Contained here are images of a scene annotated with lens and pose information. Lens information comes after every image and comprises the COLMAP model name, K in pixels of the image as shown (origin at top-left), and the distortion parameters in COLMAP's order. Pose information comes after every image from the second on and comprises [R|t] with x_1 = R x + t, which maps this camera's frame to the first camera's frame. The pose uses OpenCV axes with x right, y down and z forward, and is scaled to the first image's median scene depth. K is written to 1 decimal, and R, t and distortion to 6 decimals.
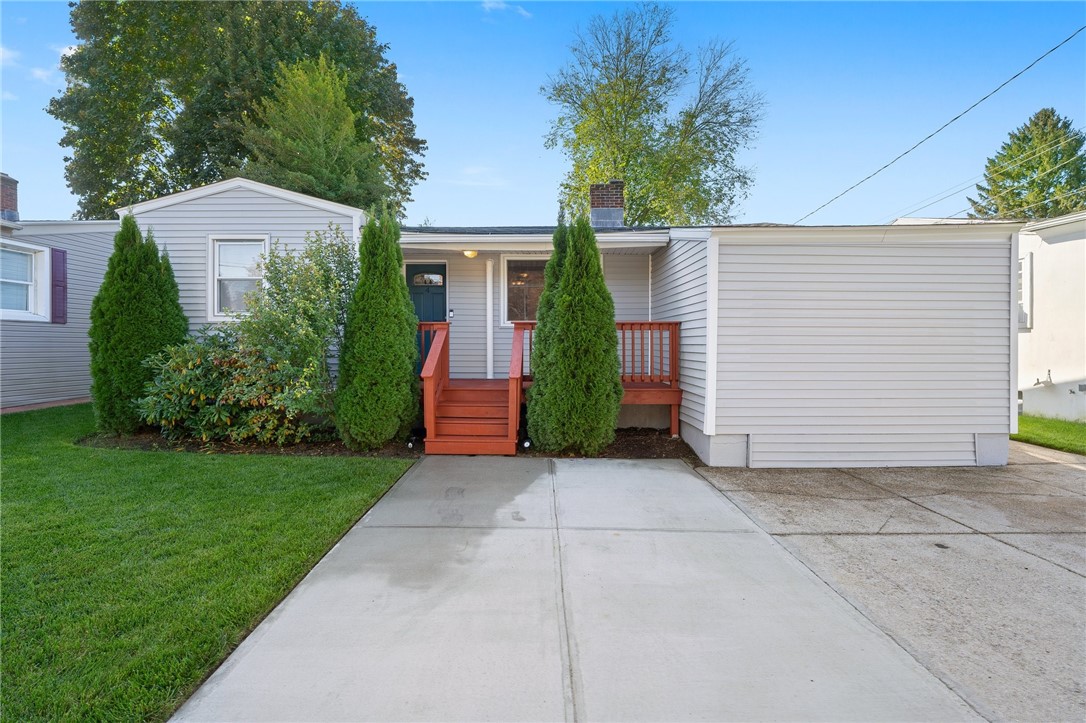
lens RADIAL K [[530.3, 0, 547.4], [0, 530.3, 344.6], [0, 0, 1]] dist [-0.016296, 0.000026]
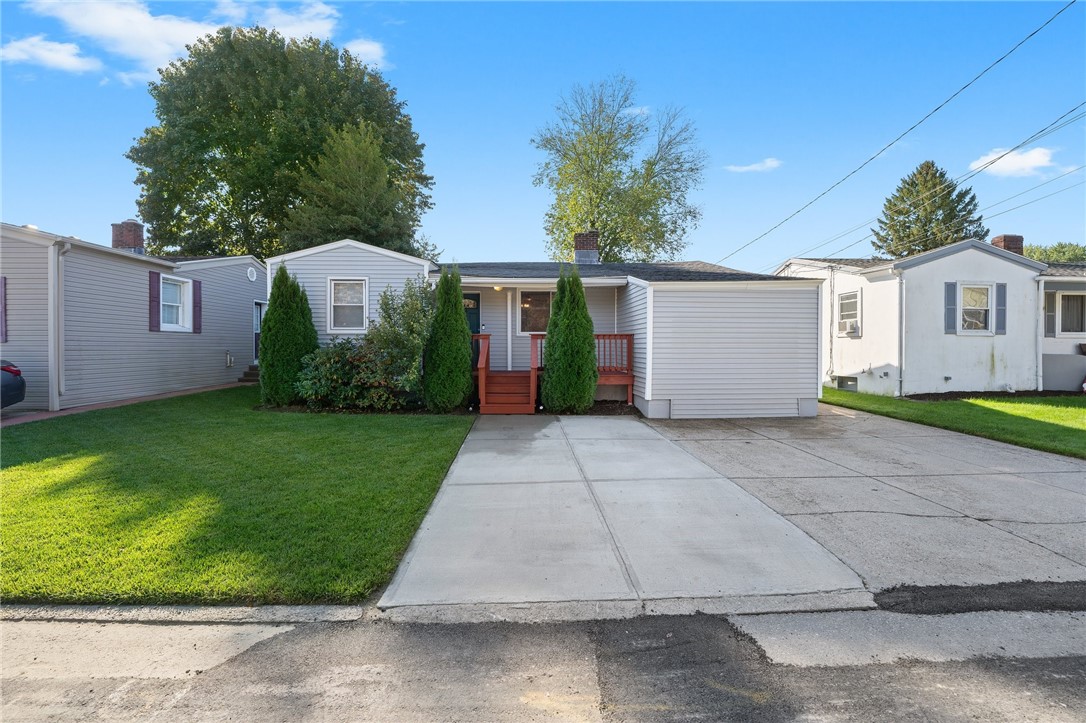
lens RADIAL K [[463.1, 0, 541.9], [0, 463.1, 349.7], [0, 0, 1]] dist [-0.023530, 0.000070]
pose [[0.999733, -0.002108, 0.022989, -0.039735], [0.001943, 0.999973, 0.007155, -0.003154], [-0.023004, -0.007109, 0.999710, -0.260142]]
